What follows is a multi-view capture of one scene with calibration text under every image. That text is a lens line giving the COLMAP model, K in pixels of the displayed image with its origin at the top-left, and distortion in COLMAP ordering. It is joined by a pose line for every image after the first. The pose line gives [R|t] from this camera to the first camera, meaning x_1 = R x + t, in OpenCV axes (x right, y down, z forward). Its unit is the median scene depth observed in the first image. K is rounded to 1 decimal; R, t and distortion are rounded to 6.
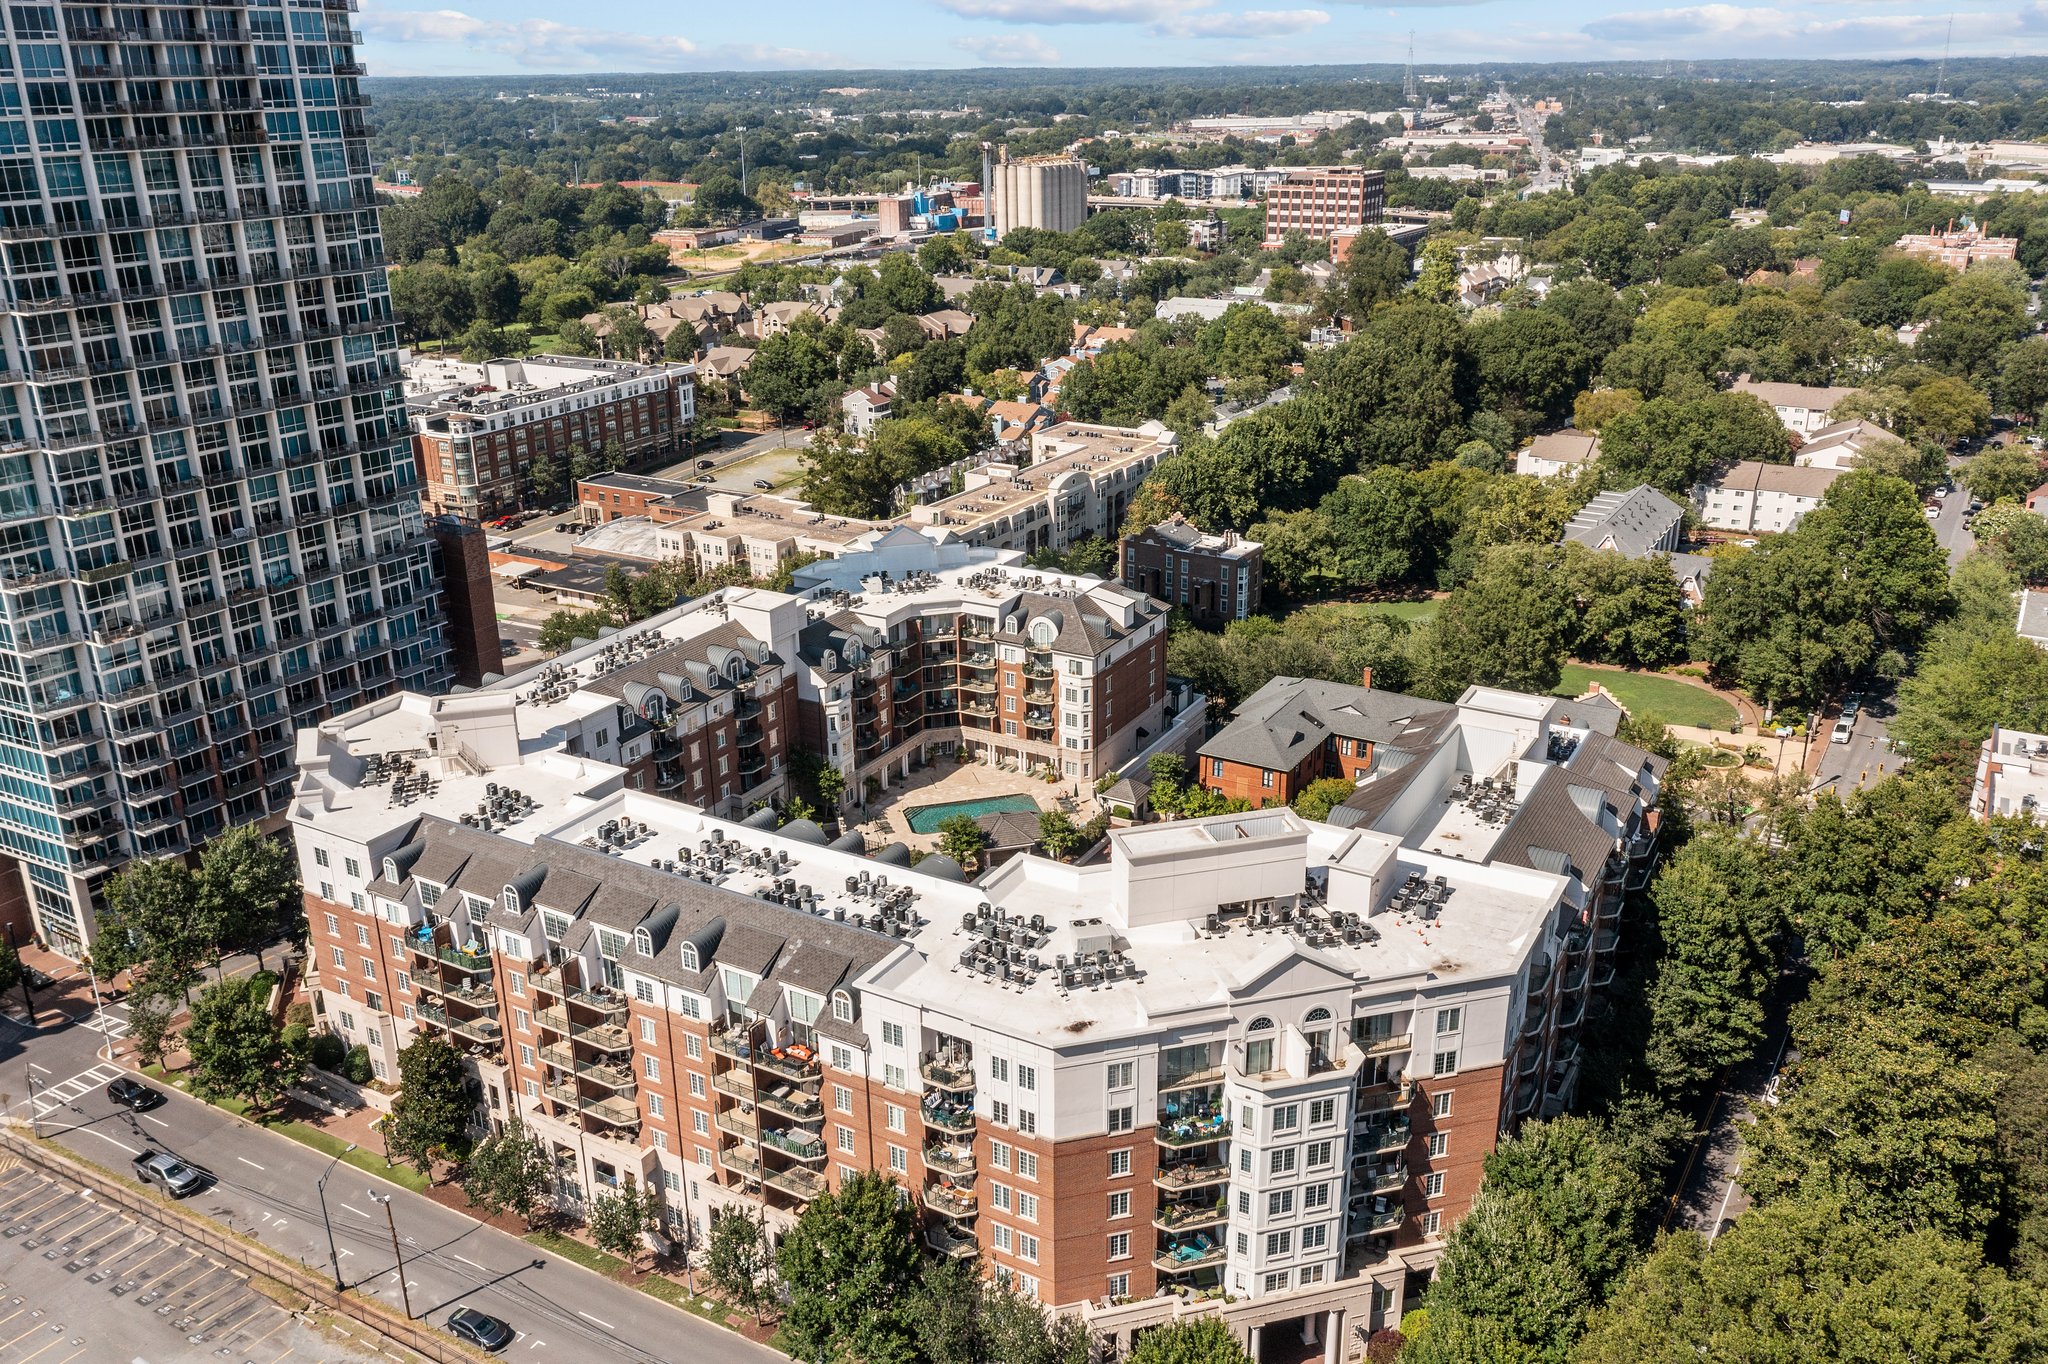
lens RADIAL K [[1627.9, 0, 1028.5], [0, 1627.9, 680.3], [0, 0, 1]] dist [0.000123, 0.007445]
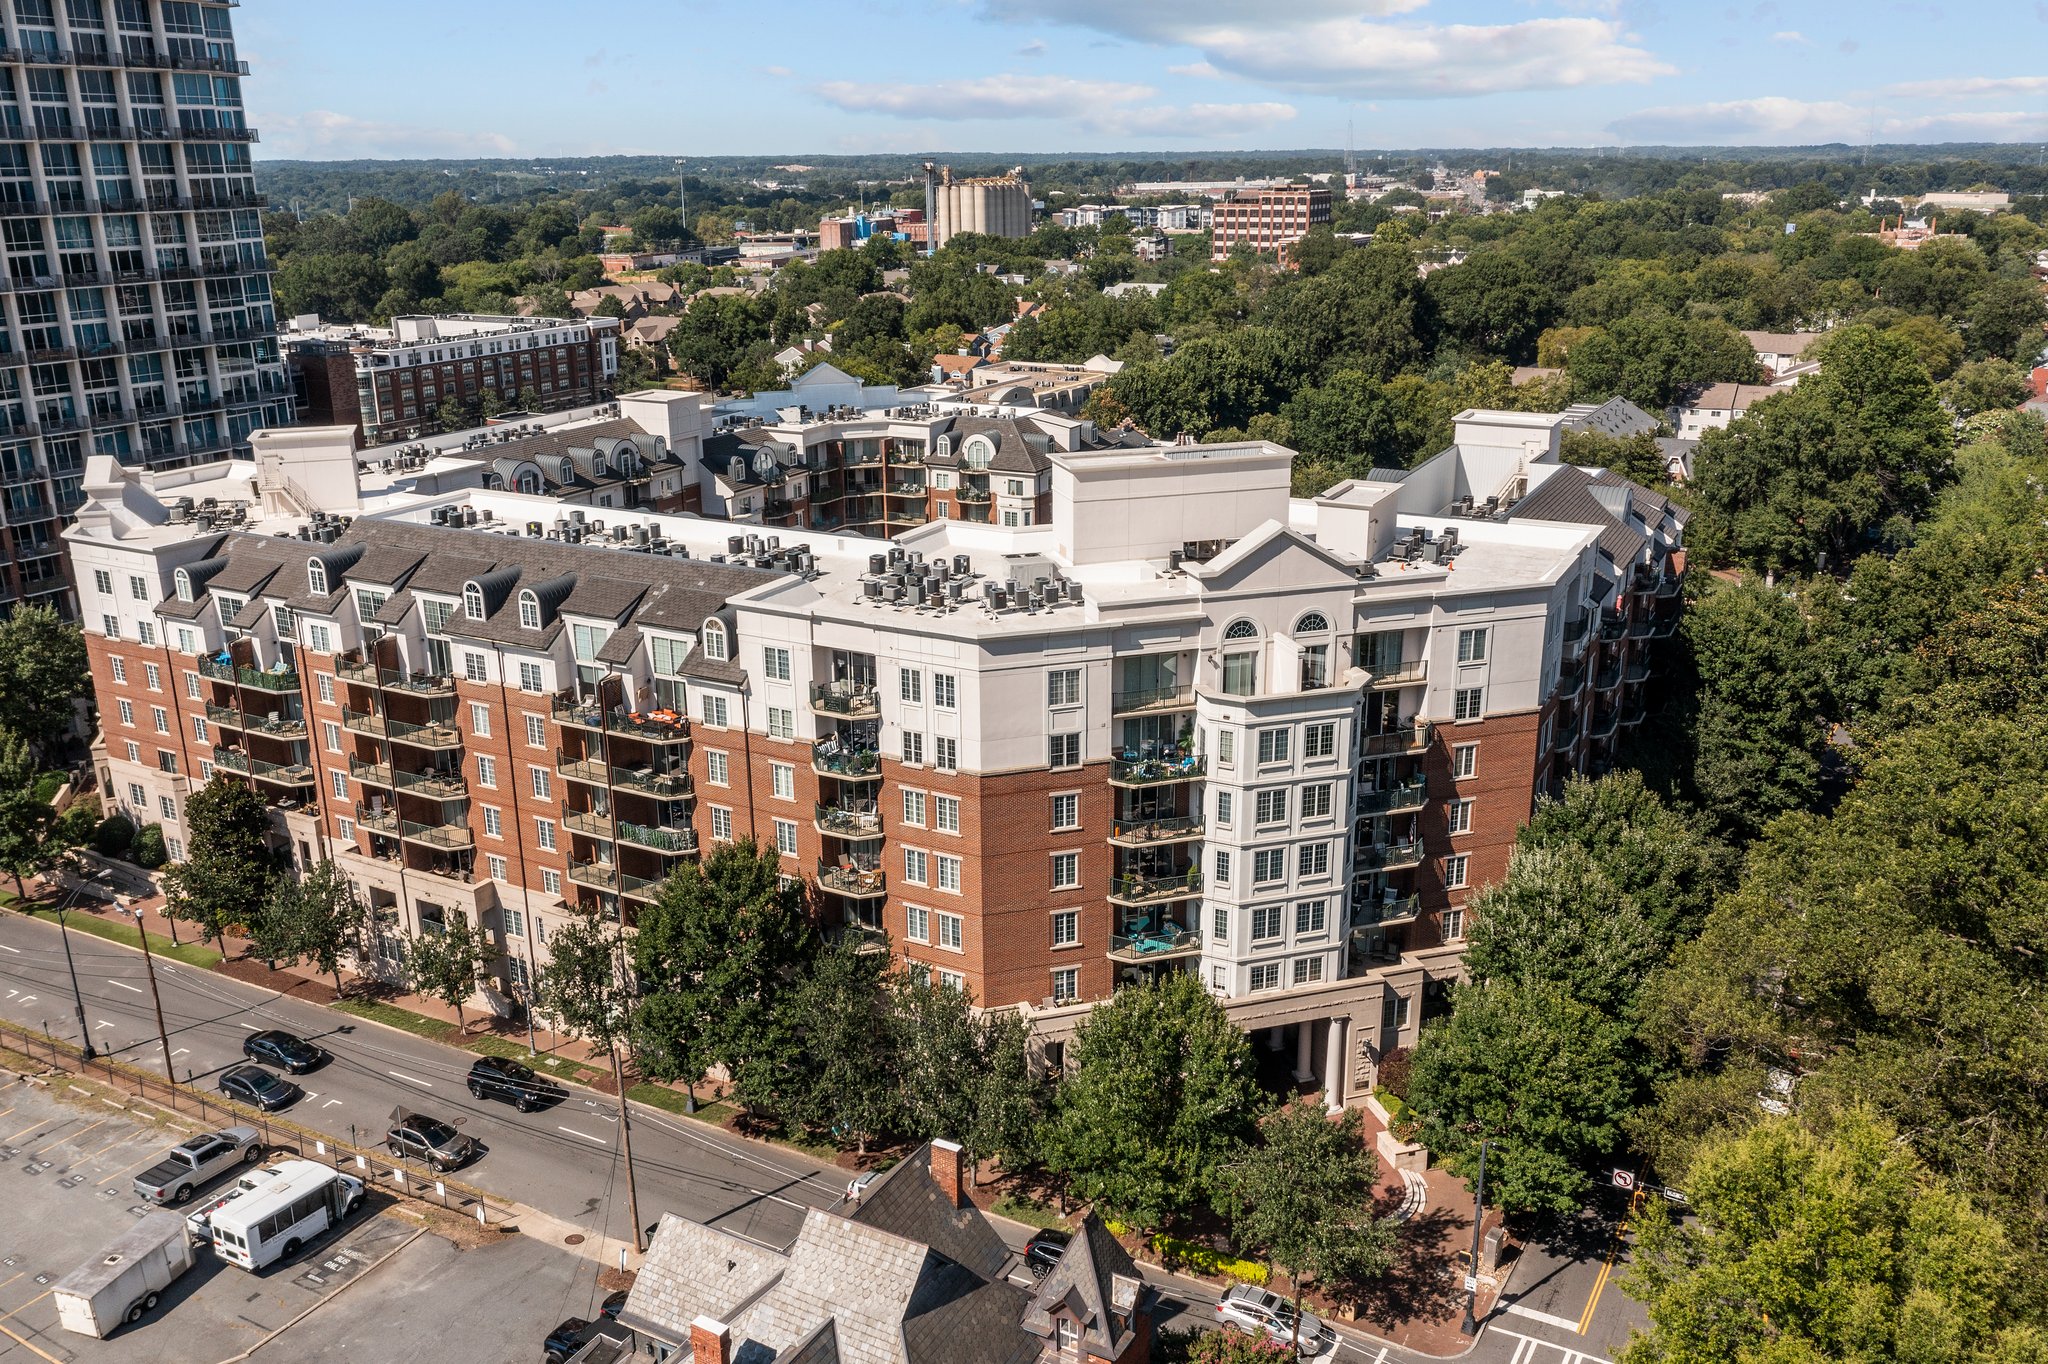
lens RADIAL K [[1637.4, 0, 1027.4], [0, 1637.4, 674.7], [0, 0, 1]] dist [0.000409, 0.007636]
pose [[0.999519, -0.006607, 0.030316, 0.007233], [0.008182, 0.998607, -0.052122, 0.136232], [-0.029929, 0.052345, 0.998180, 0.103670]]
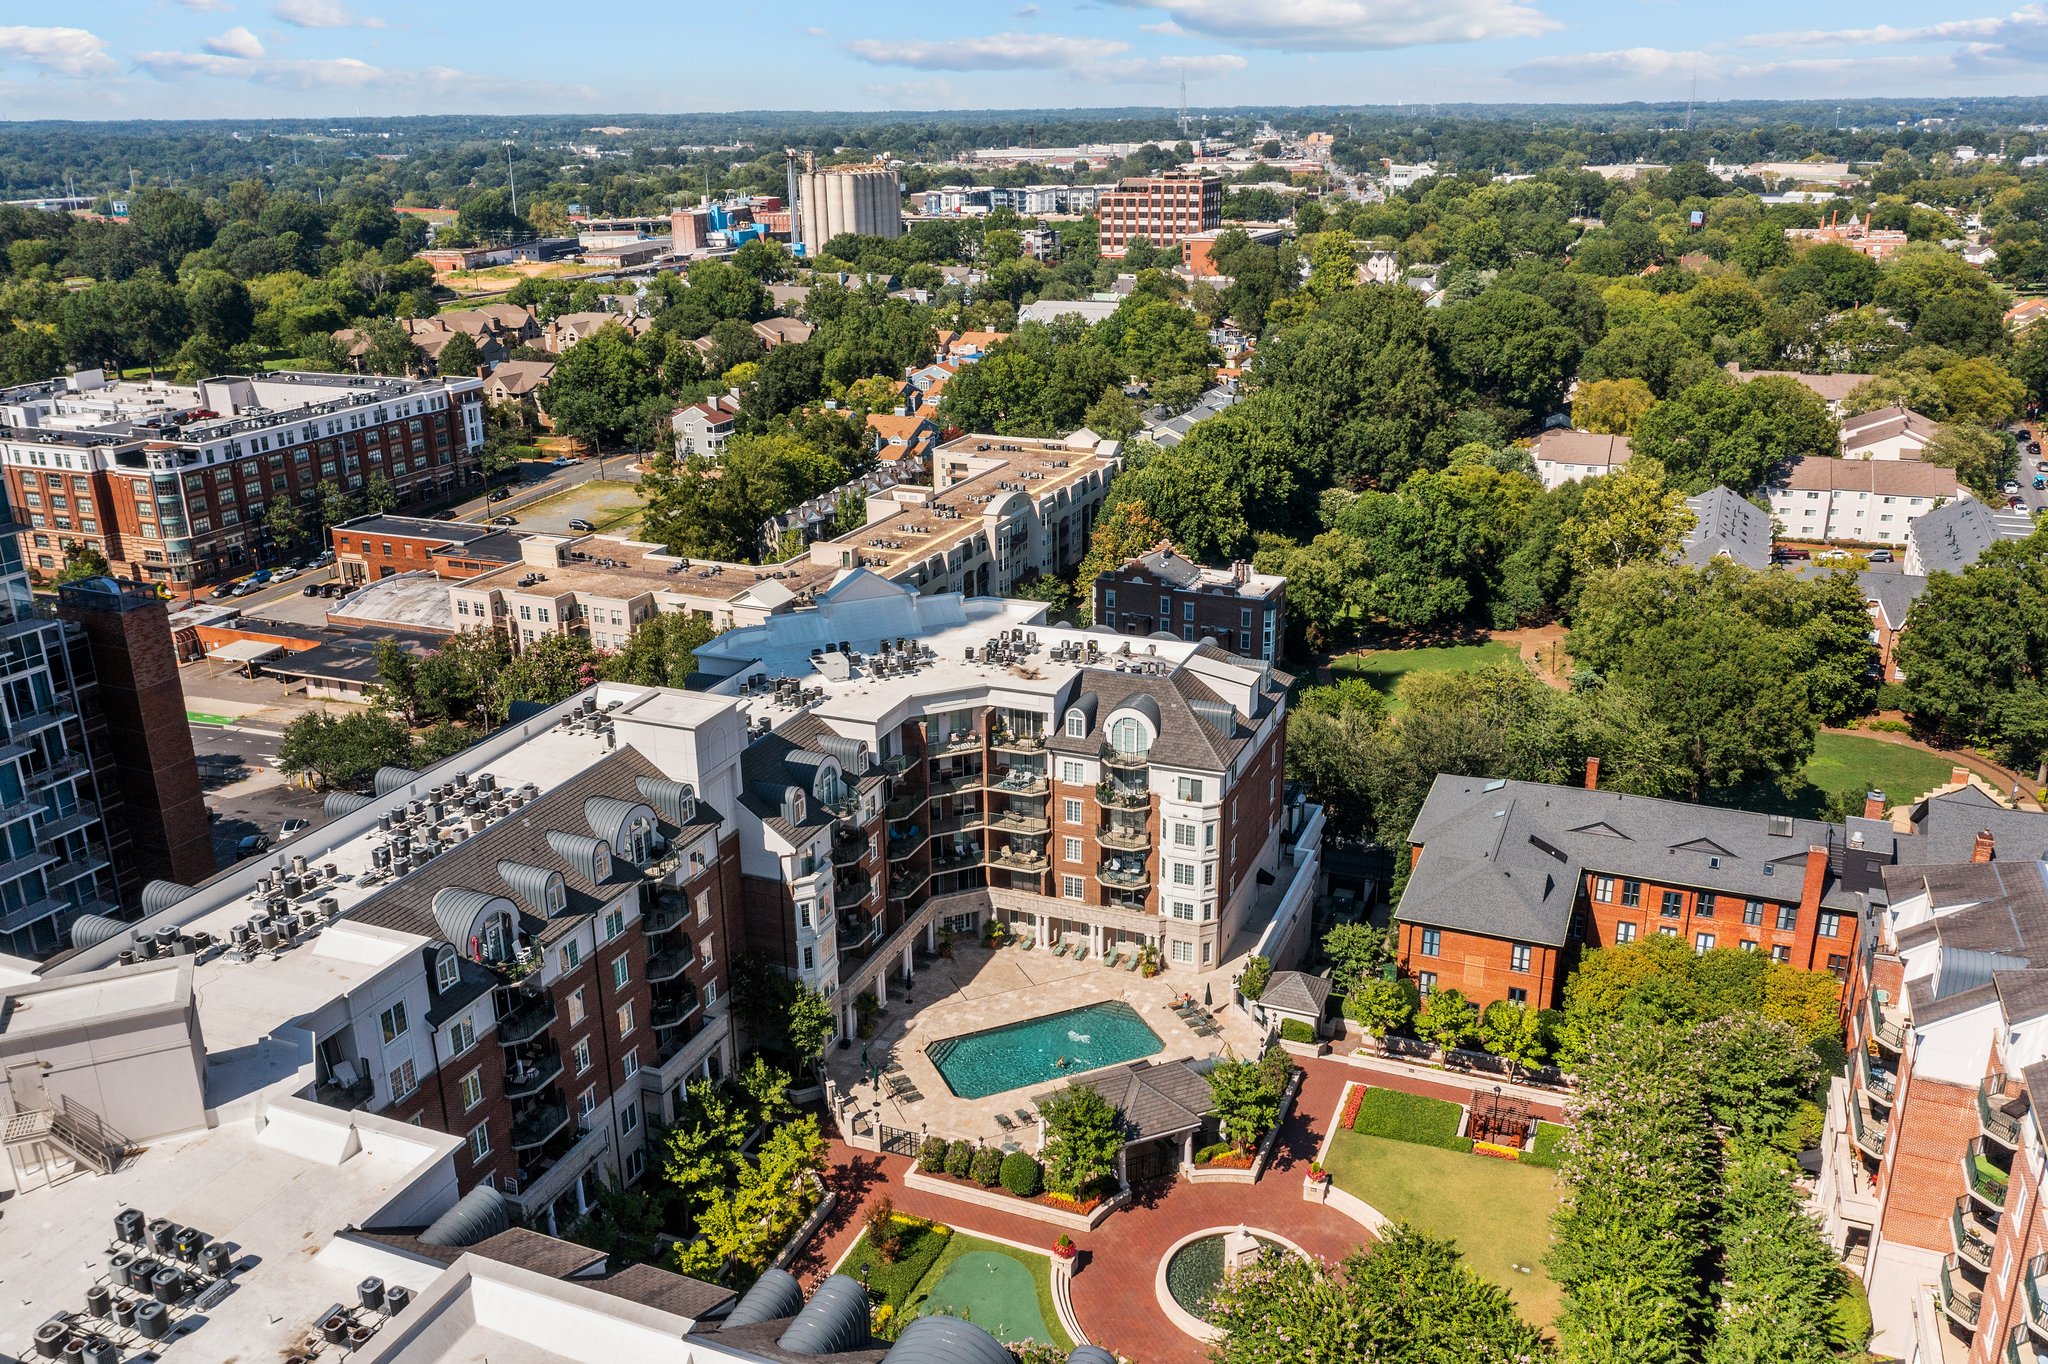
lens RADIAL K [[1627.9, 0, 1028.5], [0, 1627.9, 680.3], [0, 0, 1]] dist [0.000123, 0.007445]
pose [[0.990709, -0.044595, 0.128478, -0.103959], [0.047676, 0.998642, -0.021001, -0.037404], [-0.127367, 0.026931, 0.991490, 0.386023]]
